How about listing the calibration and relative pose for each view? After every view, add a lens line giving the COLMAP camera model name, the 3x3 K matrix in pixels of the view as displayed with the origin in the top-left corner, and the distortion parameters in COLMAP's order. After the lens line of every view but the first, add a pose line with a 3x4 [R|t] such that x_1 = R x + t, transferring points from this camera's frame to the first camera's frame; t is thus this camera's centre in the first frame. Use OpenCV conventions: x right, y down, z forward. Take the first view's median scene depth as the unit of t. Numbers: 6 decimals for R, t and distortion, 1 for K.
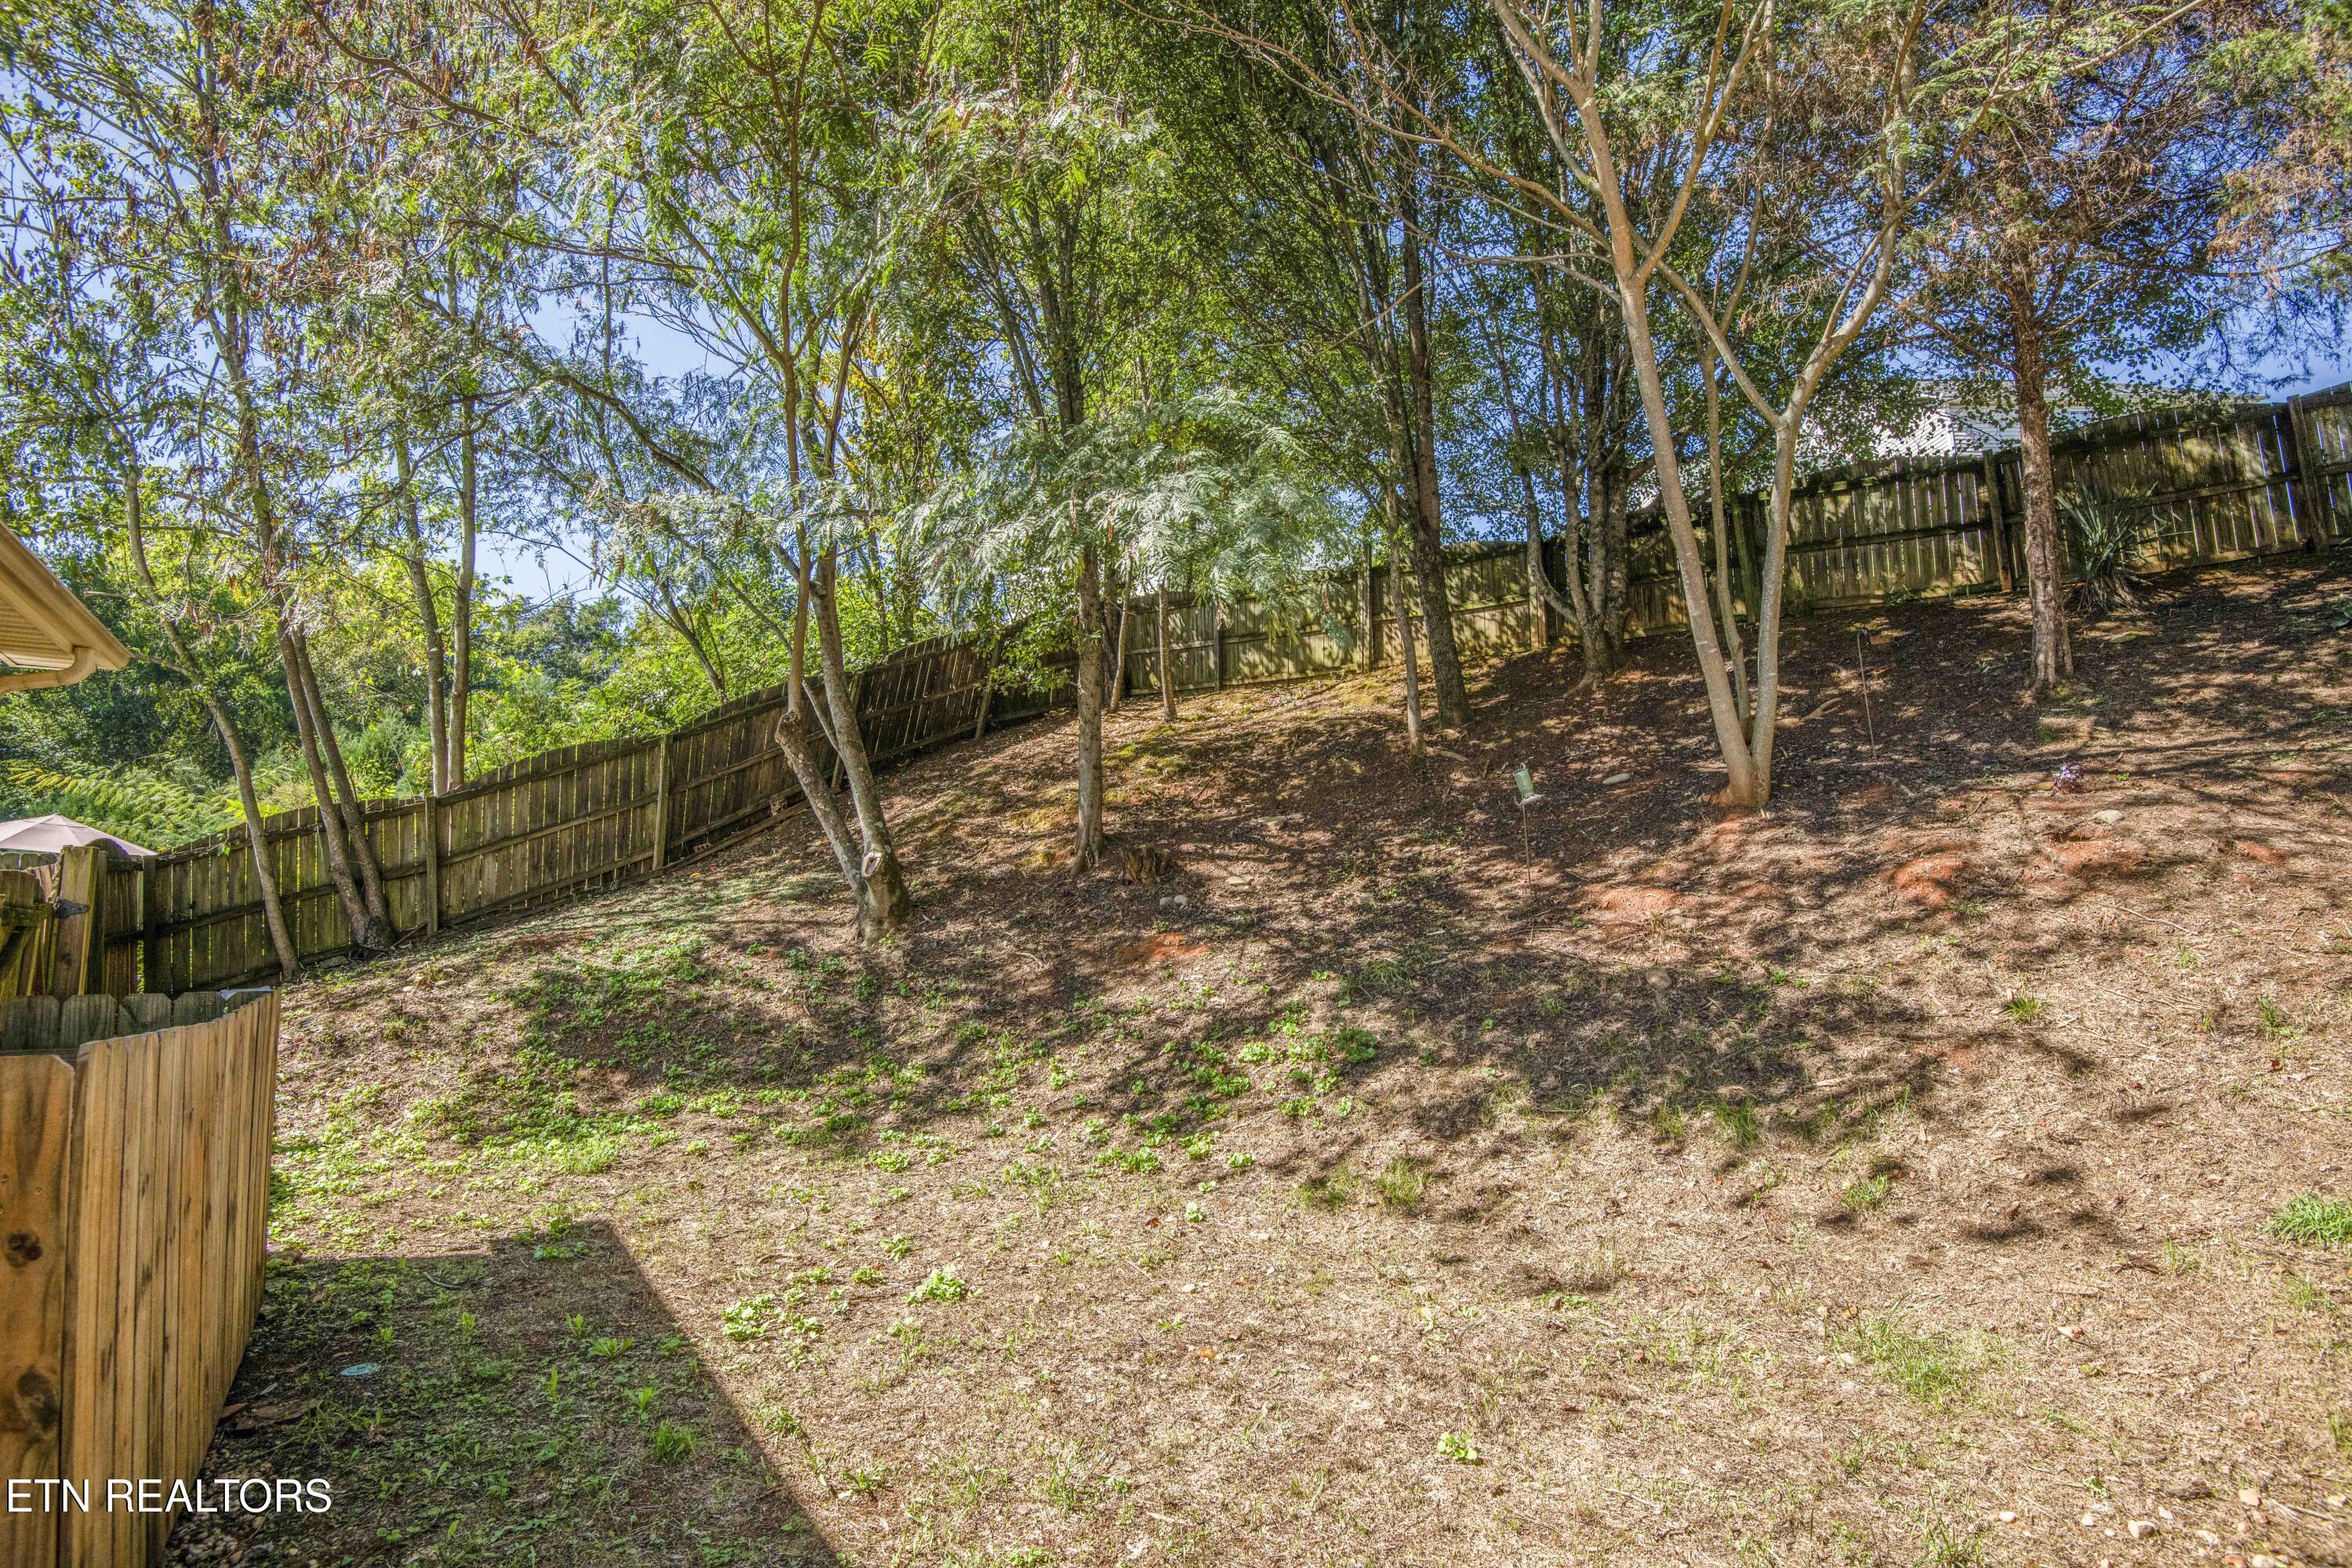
lens RADIAL K [[1084.6, 0, 1187.1], [0, 1084.6, 780.2], [0, 0, 1]] dist [-0.002876, -0.027907]
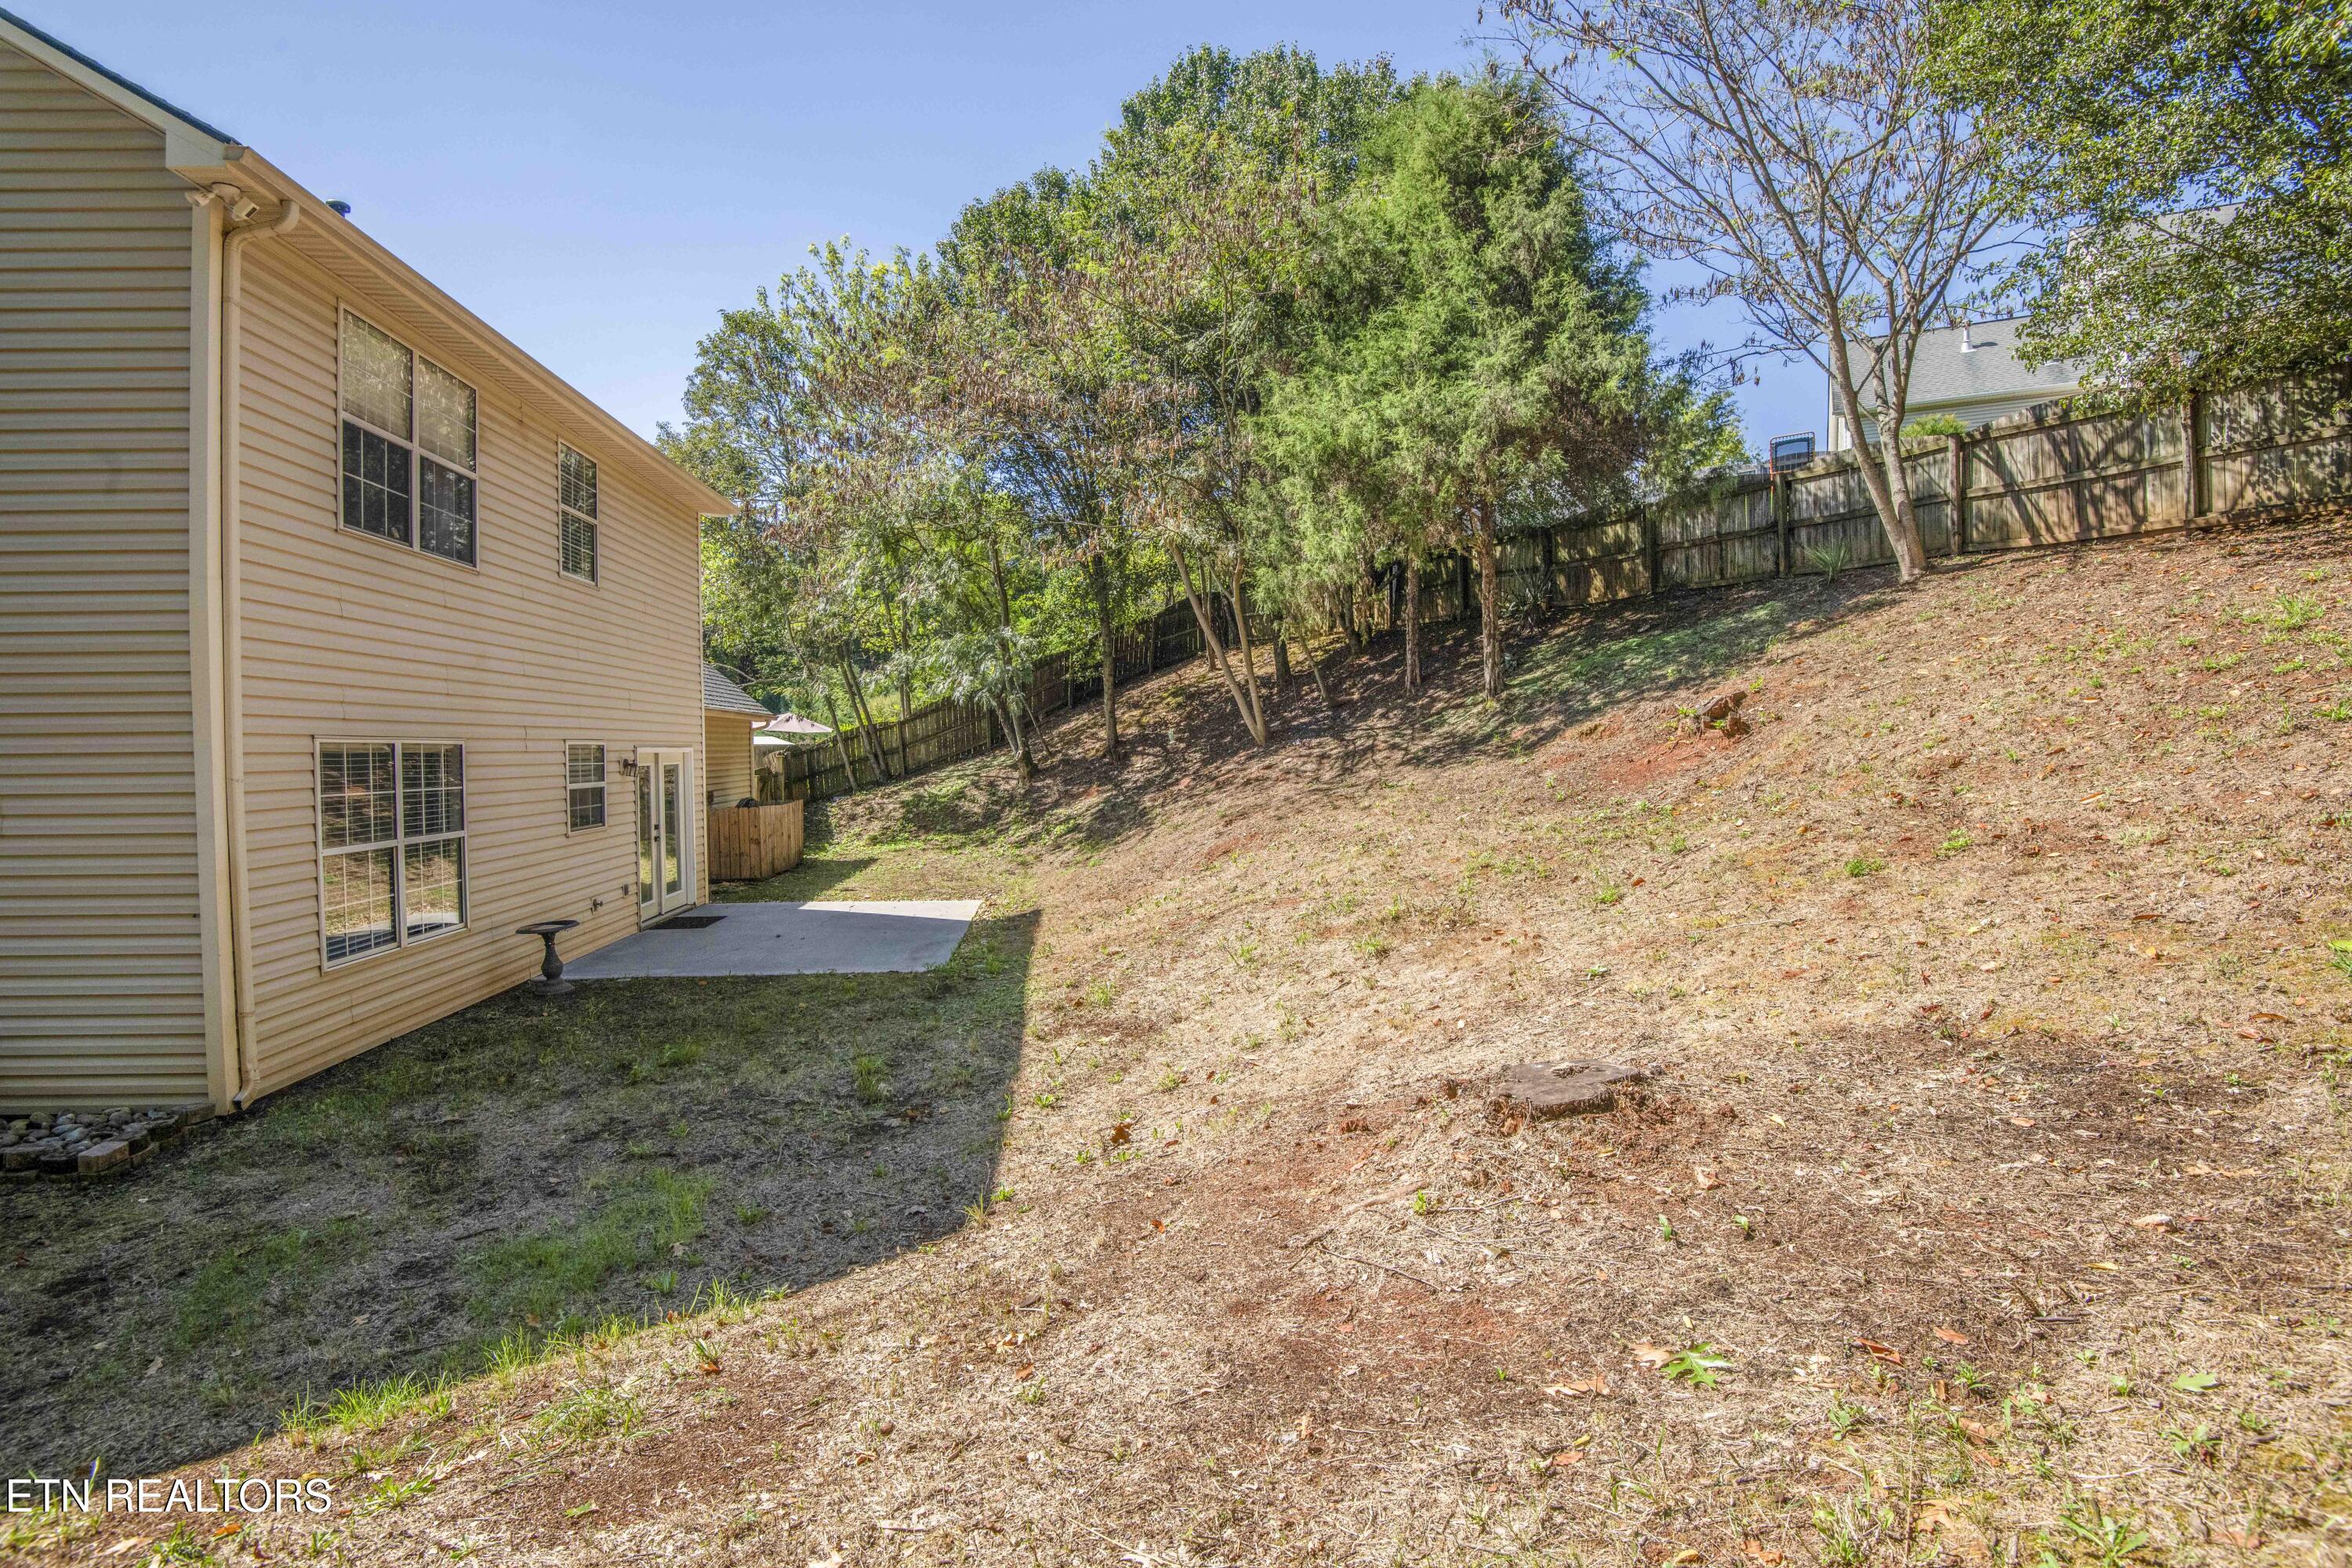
lens RADIAL K [[1084.6, 0, 1187.1], [0, 1084.6, 780.2], [0, 0, 1]] dist [-0.002876, -0.027907]
pose [[0.875483, 0.027691, -0.482454, 1.191331], [0.052315, 0.987059, 0.151587, -0.212891], [0.480408, -0.157951, 0.862705, -0.931026]]
